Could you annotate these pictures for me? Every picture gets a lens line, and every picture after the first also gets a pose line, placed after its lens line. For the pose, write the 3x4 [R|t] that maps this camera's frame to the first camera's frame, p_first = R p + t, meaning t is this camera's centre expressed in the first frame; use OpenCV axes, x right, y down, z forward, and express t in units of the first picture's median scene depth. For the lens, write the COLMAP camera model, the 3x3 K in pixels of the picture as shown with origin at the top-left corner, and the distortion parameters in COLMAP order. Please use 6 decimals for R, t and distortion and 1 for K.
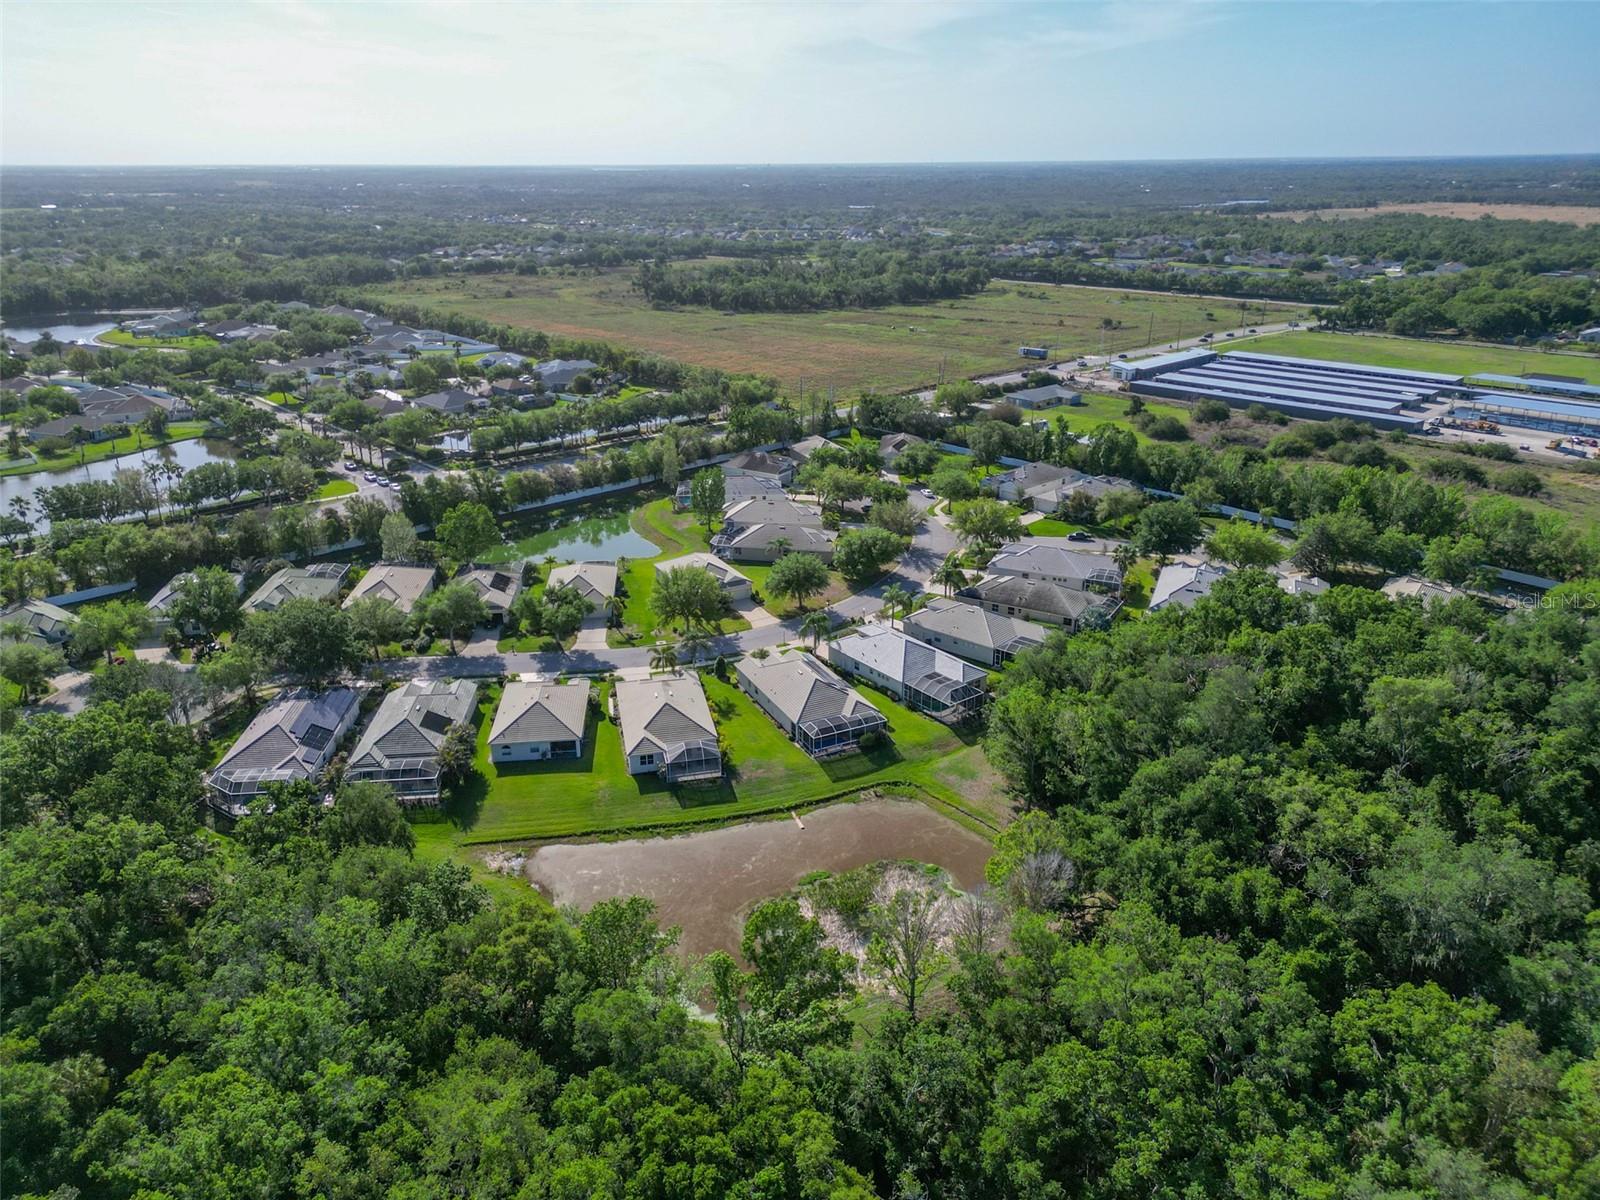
lens RADIAL K [[1117.5, 0, 796.8], [0, 1117.5, 593.9], [0, 0, 1]] dist [0.090557, -0.090115]
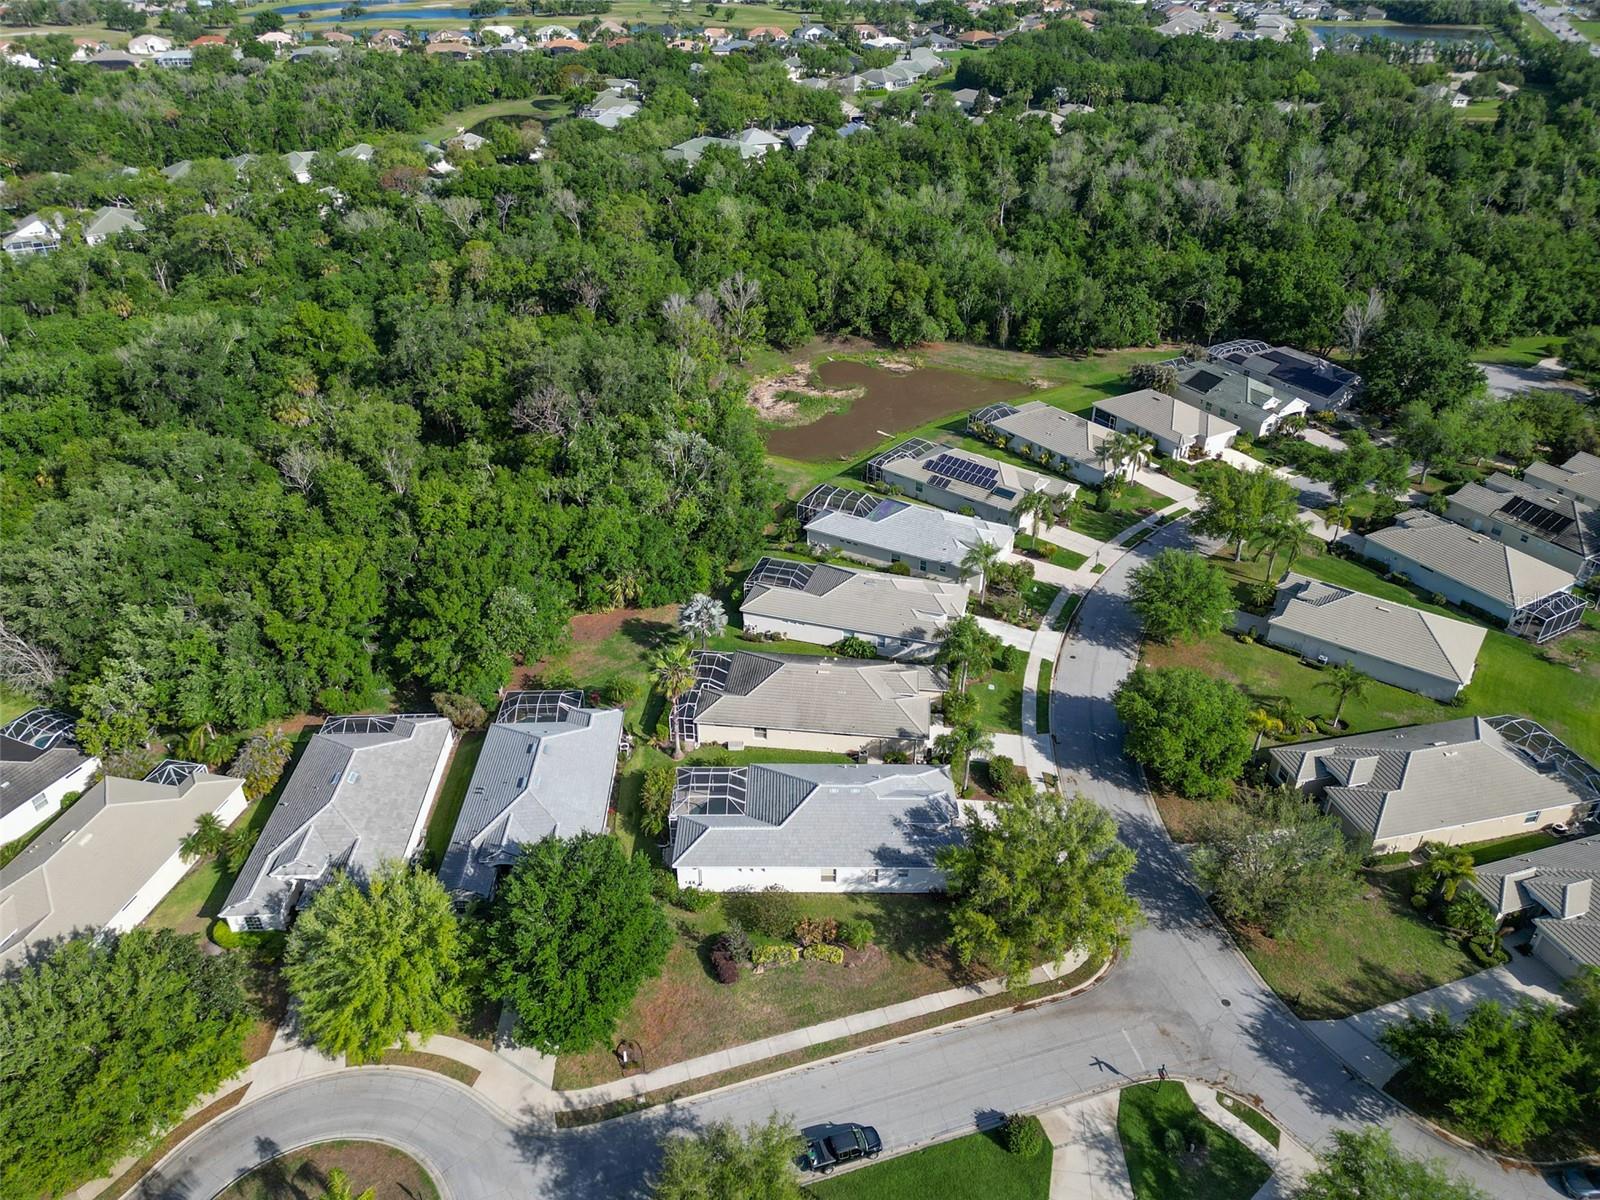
lens RADIAL K [[1120.3, 0, 796.4], [0, 1120.3, 590.3], [0, 0, 1]] dist [0.072501, -0.069812]
pose [[-0.914977, 0.230512, -0.331182, 0.307523], [-0.133779, 0.601042, 0.787941, -0.349321], [0.380684, 0.765253, -0.519102, 0.976051]]
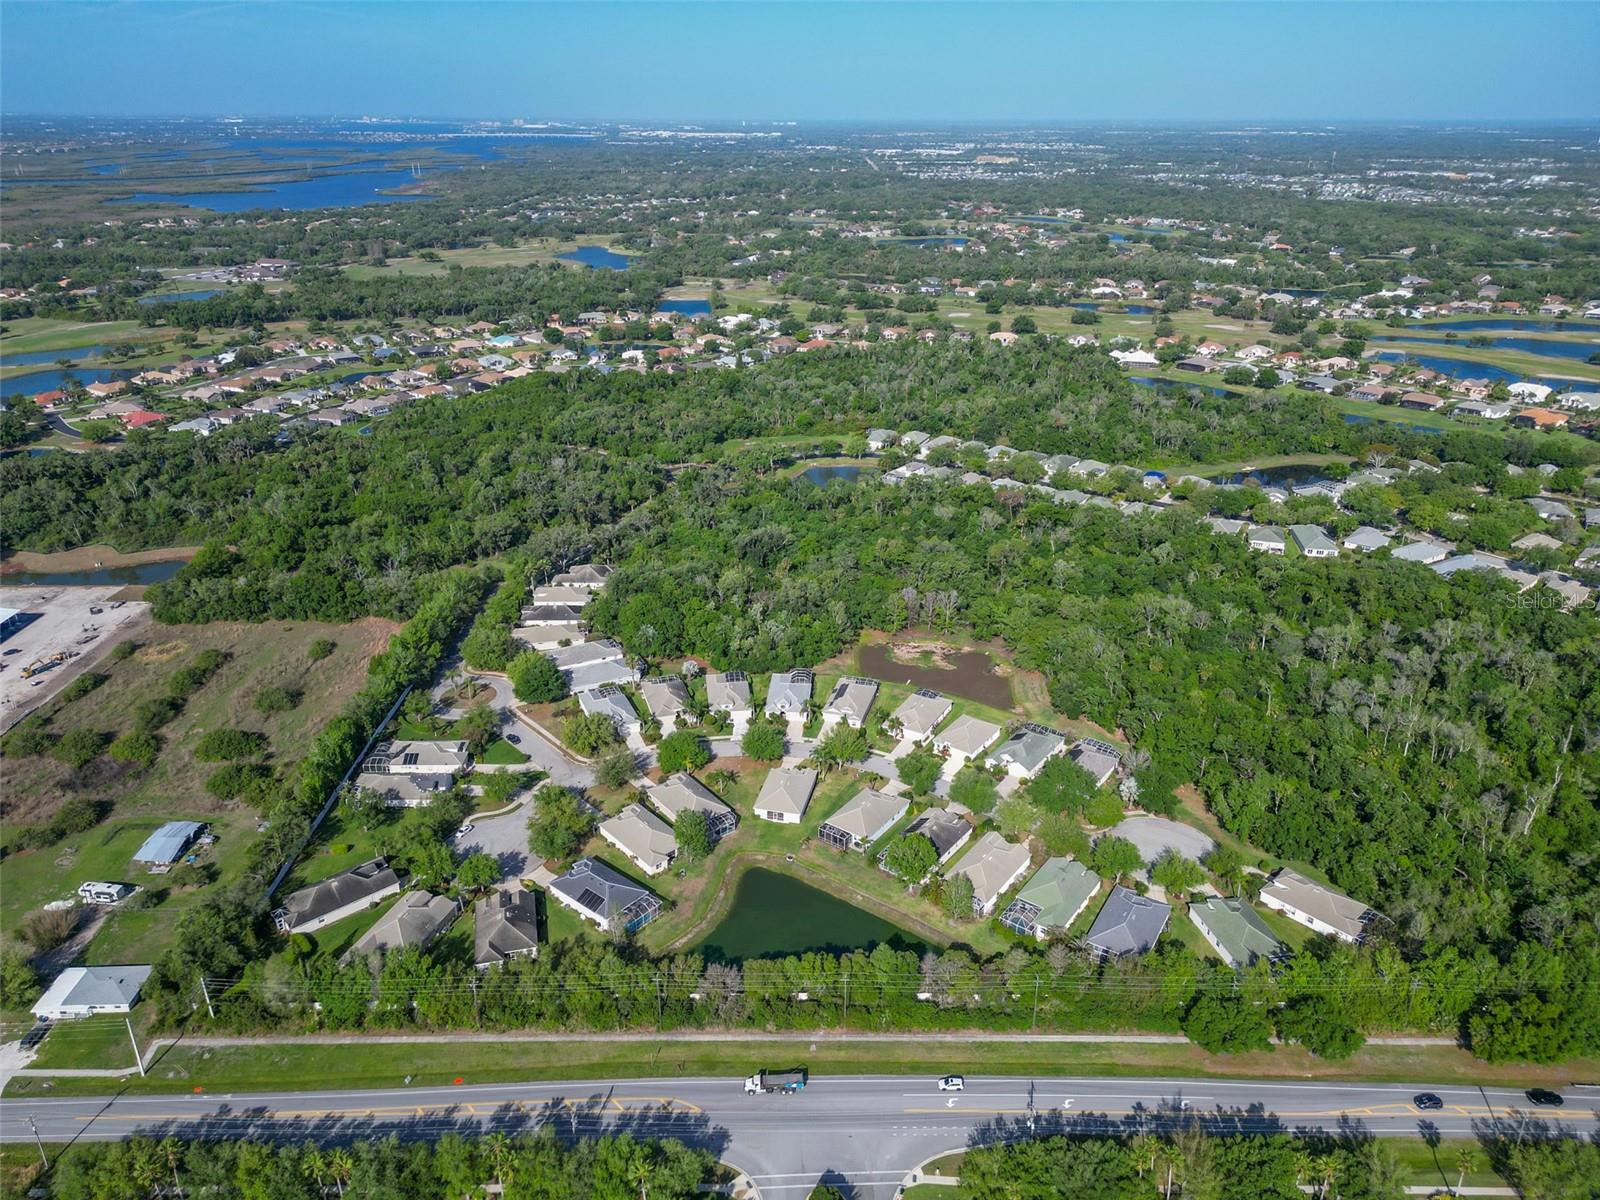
lens RADIAL K [[1117.5, 0, 796.8], [0, 1117.5, 593.9], [0, 0, 1]] dist [0.090557, -0.090115]
pose [[-0.738859, -0.240940, 0.629314, -0.706184], [0.273548, 0.746243, 0.606871, -0.809637], [-0.615841, 0.620540, -0.485460, 1.241020]]
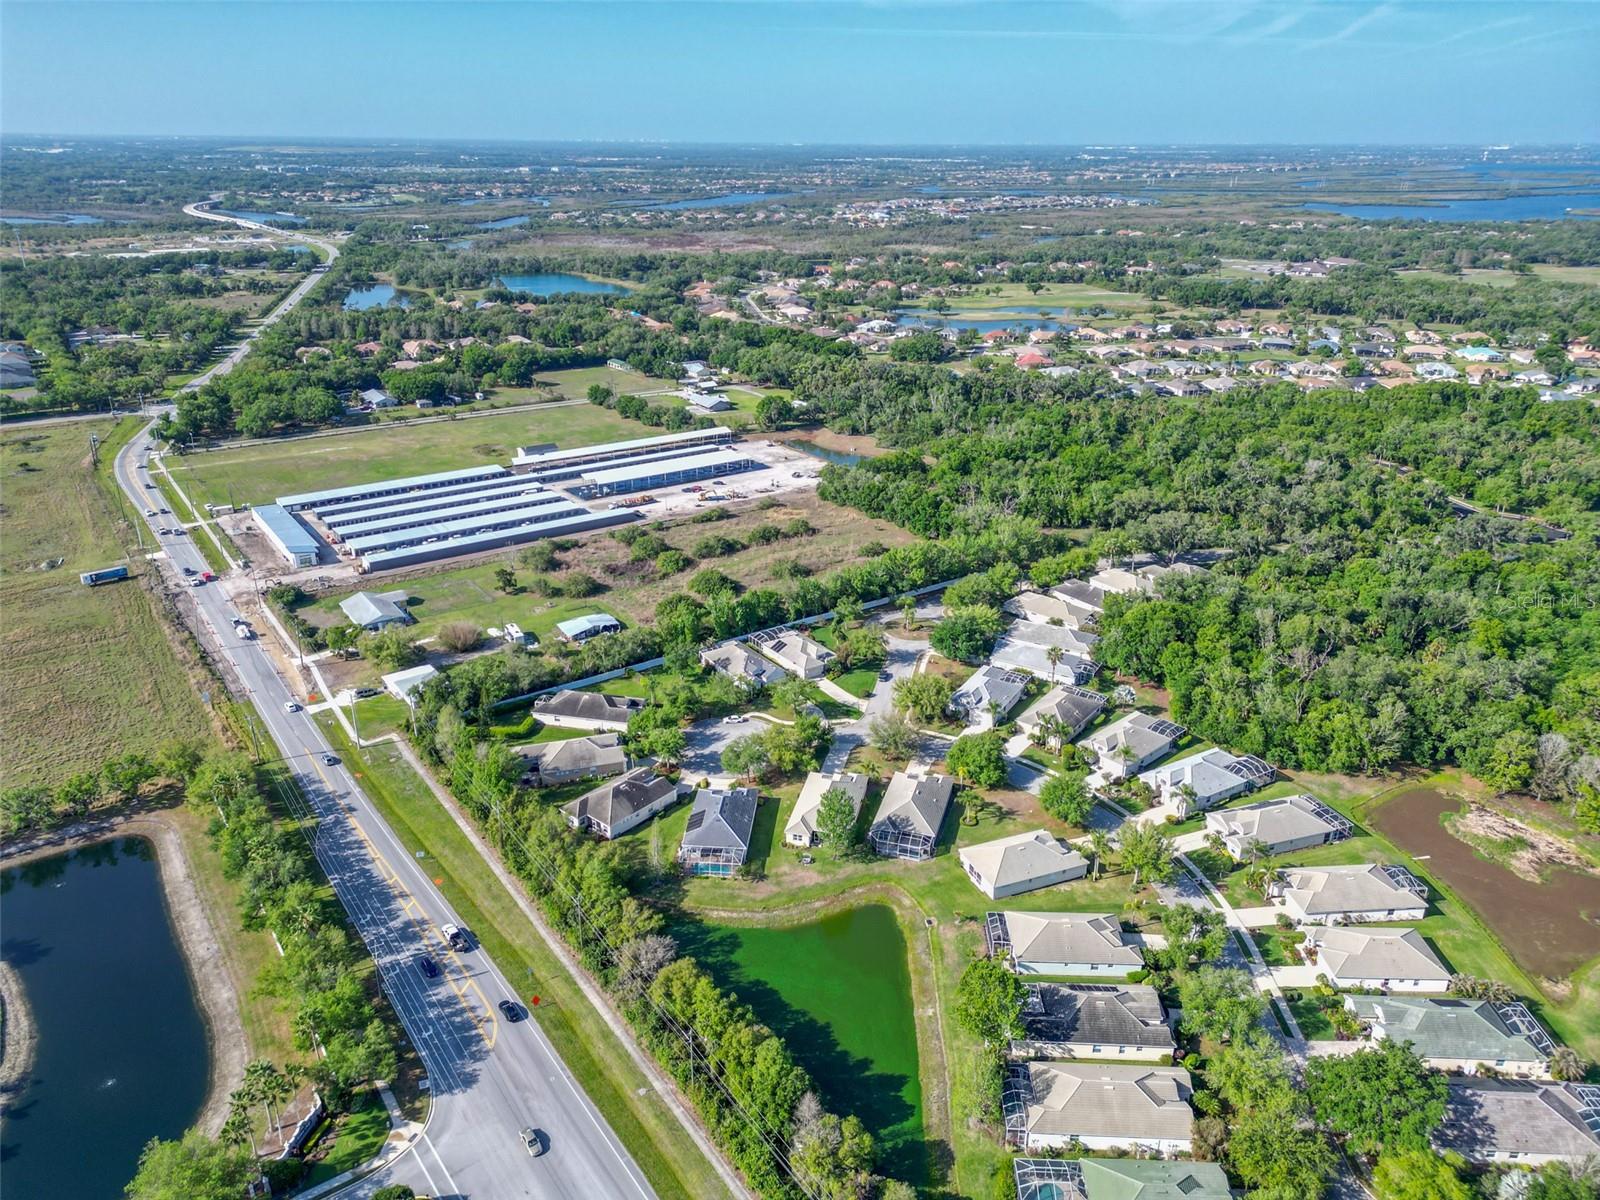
lens RADIAL K [[1117.5, 0, 796.8], [0, 1117.5, 593.9], [0, 0, 1]] dist [0.090557, -0.090115]
pose [[0.126371, -0.345998, 0.929686, -0.750466], [0.369546, 0.886159, 0.279567, -0.450698], [-0.920579, 0.308233, 0.239847, 0.733898]]
